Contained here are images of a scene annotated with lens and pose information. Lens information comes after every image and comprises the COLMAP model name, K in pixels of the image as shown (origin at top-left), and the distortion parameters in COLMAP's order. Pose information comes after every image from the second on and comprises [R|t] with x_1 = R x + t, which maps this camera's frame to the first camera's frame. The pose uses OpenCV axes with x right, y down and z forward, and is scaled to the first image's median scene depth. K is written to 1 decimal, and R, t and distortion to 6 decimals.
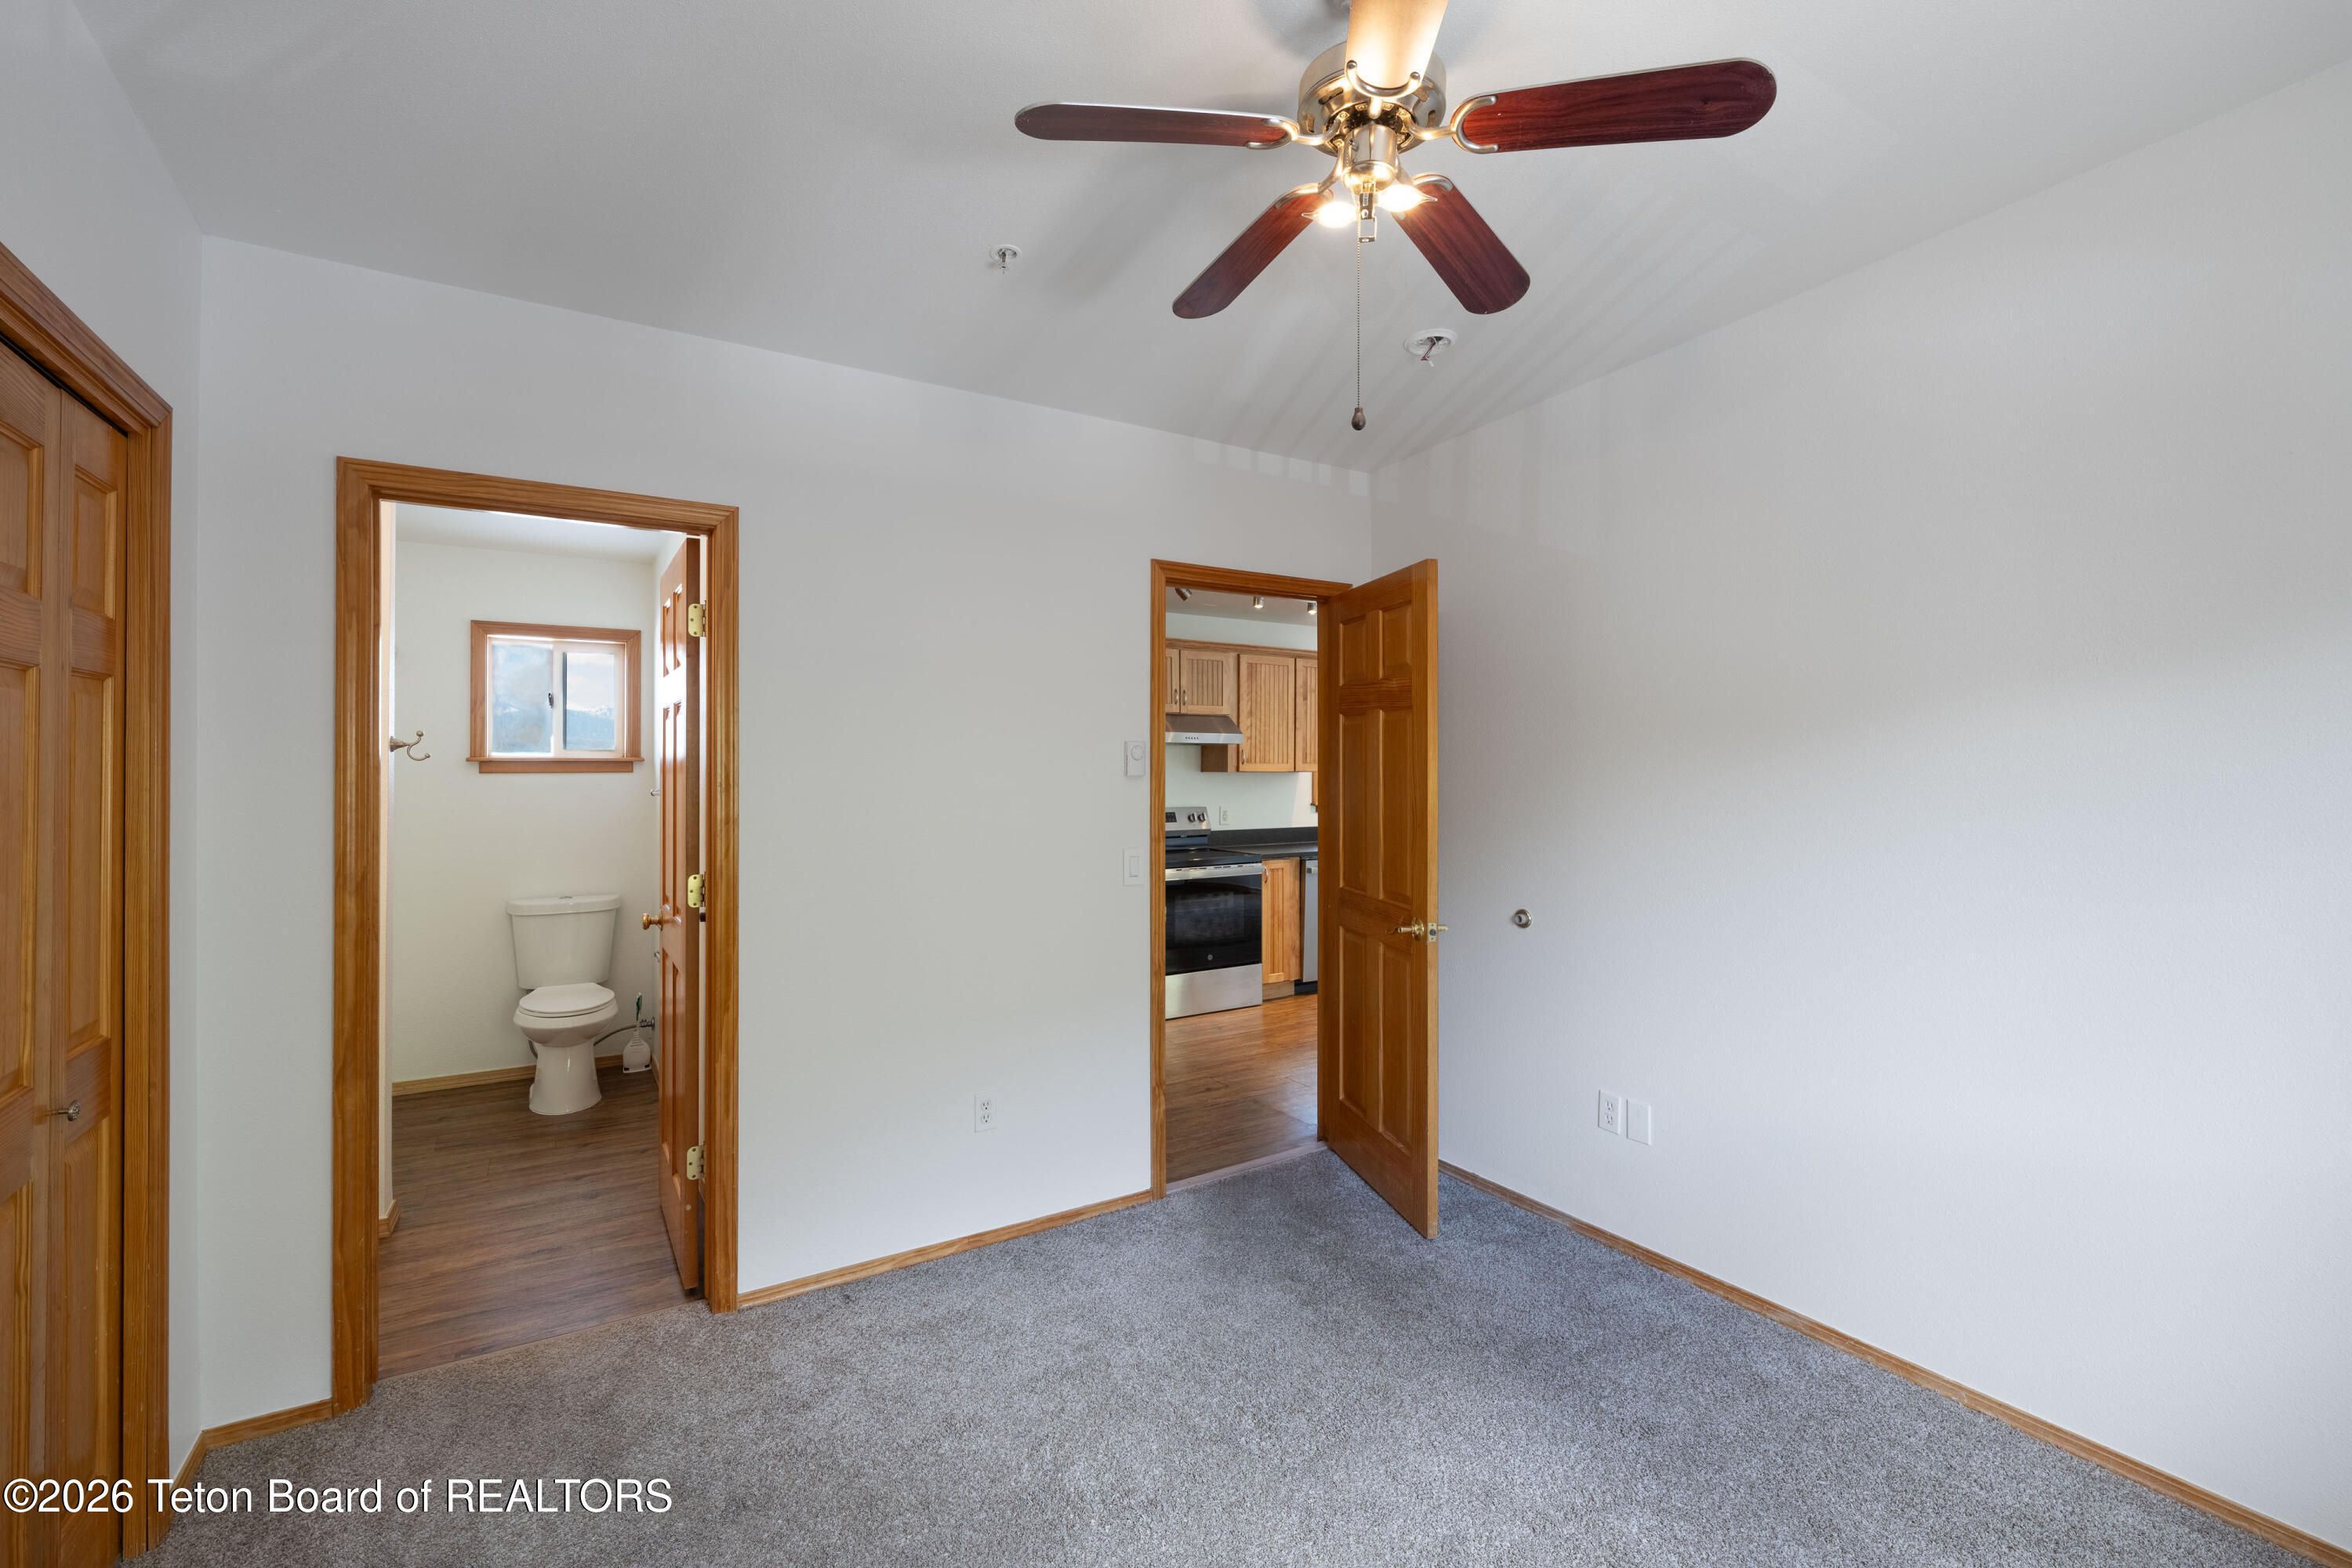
lens RADIAL K [[995.0, 0, 1178.9], [0, 995.0, 761.9], [0, 0, 1]] dist [0.000422, 0.000022]
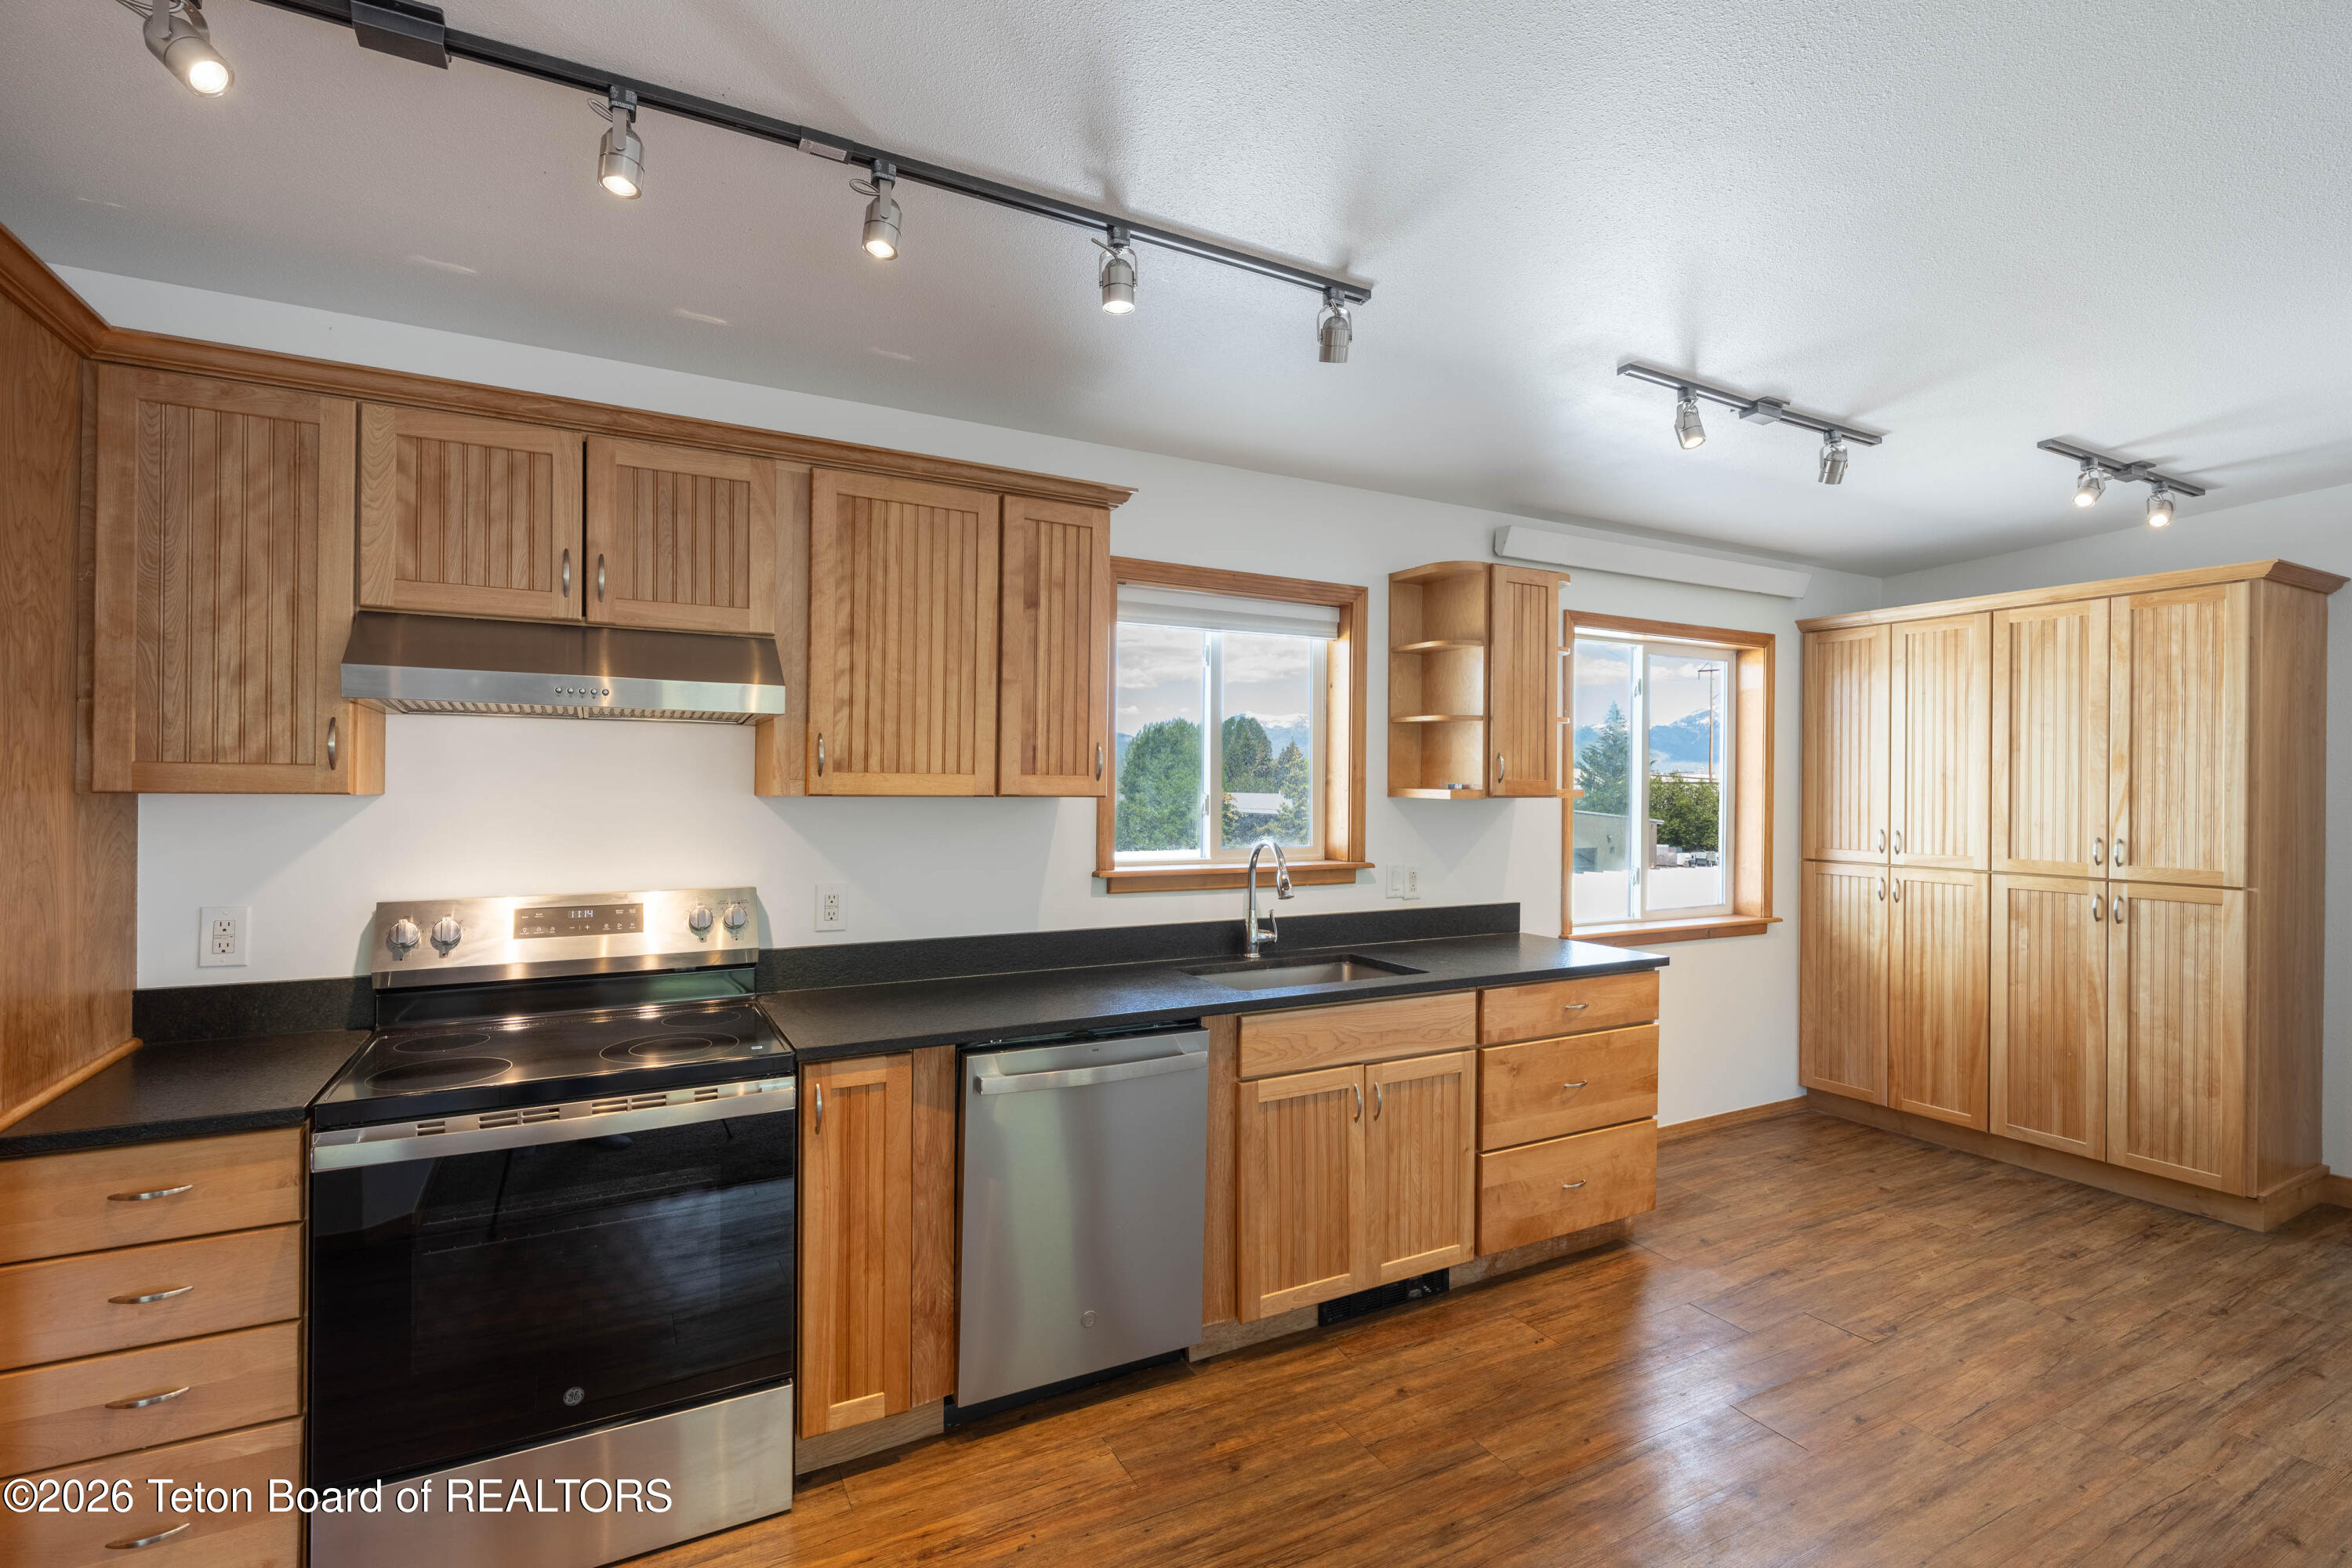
lens RADIAL K [[1064.6, 0, 1176.0], [0, 1064.6, 784.0], [0, 0, 1]] dist [-0.001428, -0.000322]
pose [[0.998125, 0.009901, -0.060405, 0.221851], [-0.009698, 0.999946, 0.003654, 0.003265], [0.060438, -0.003062, 0.998167, 0.640978]]
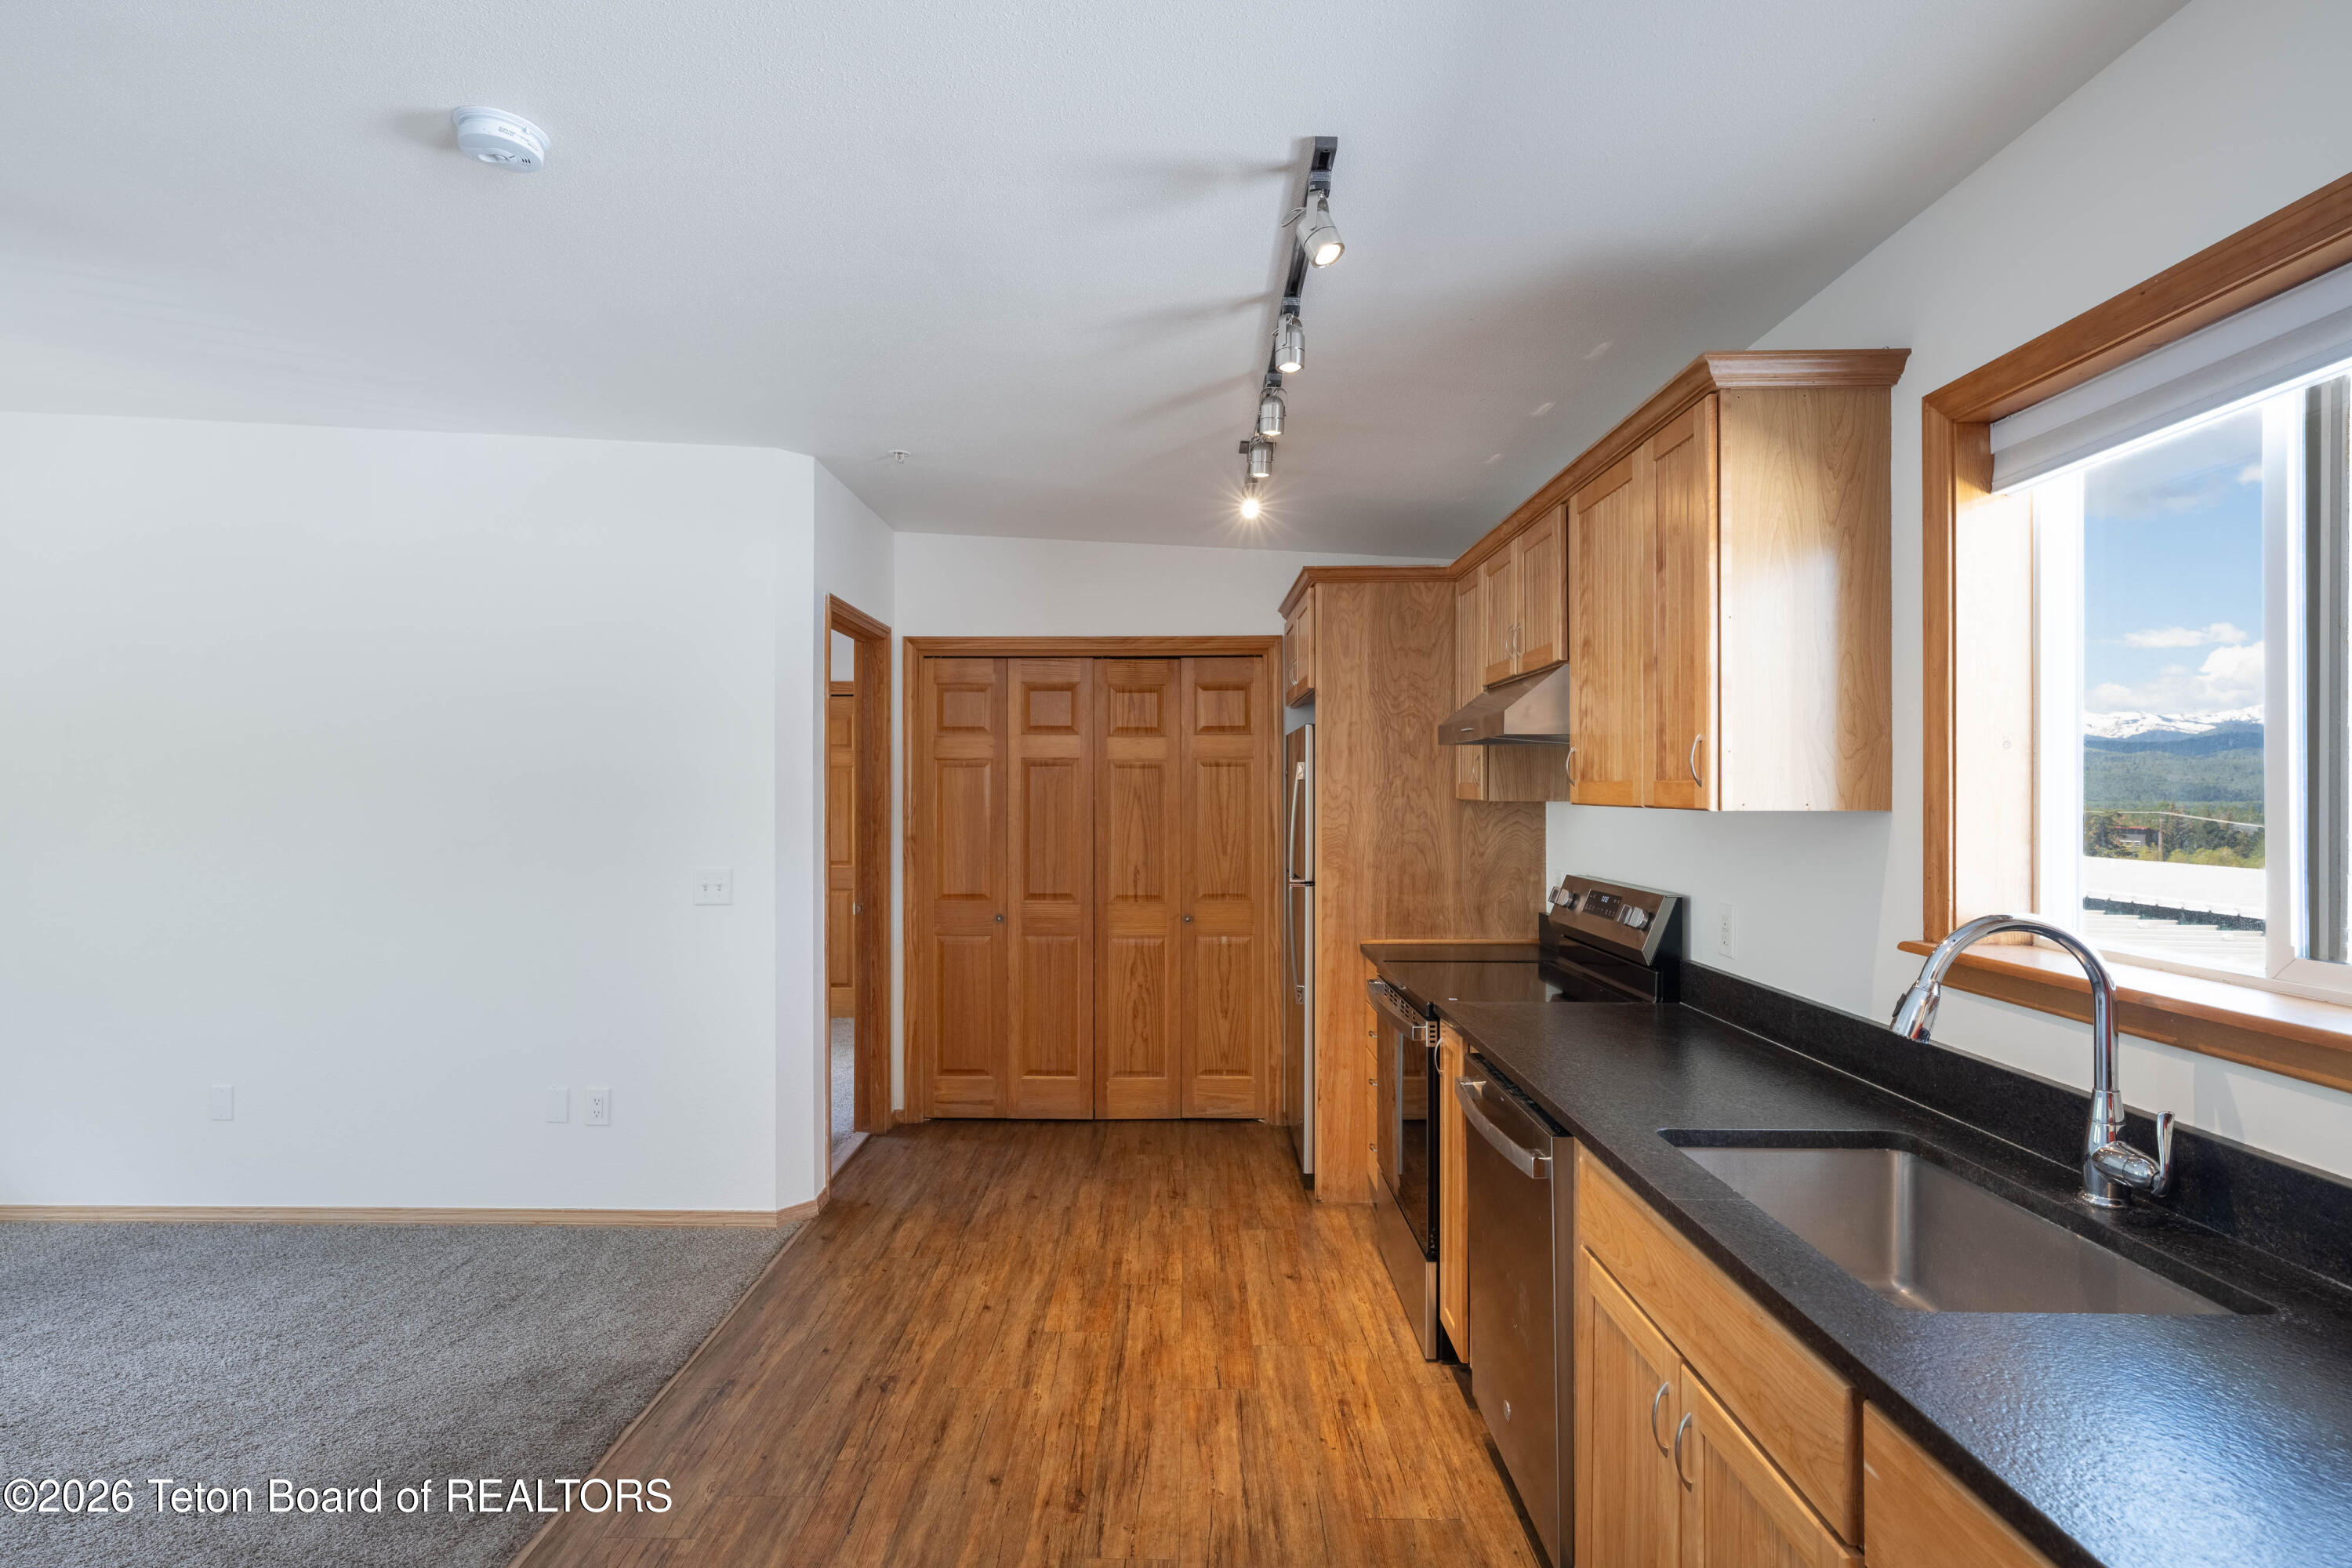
lens RADIAL K [[1189.1, 0, 1164.0], [0, 1189.1, 789.8], [0, 0, 1]] dist [0.001031, 0.000345]
pose [[-0.549967, 0.001693, -0.835185, 0.545182], [0.003452, 0.999994, -0.000246, 0.004004], [0.835179, -0.003018, -0.549970, 1.148489]]
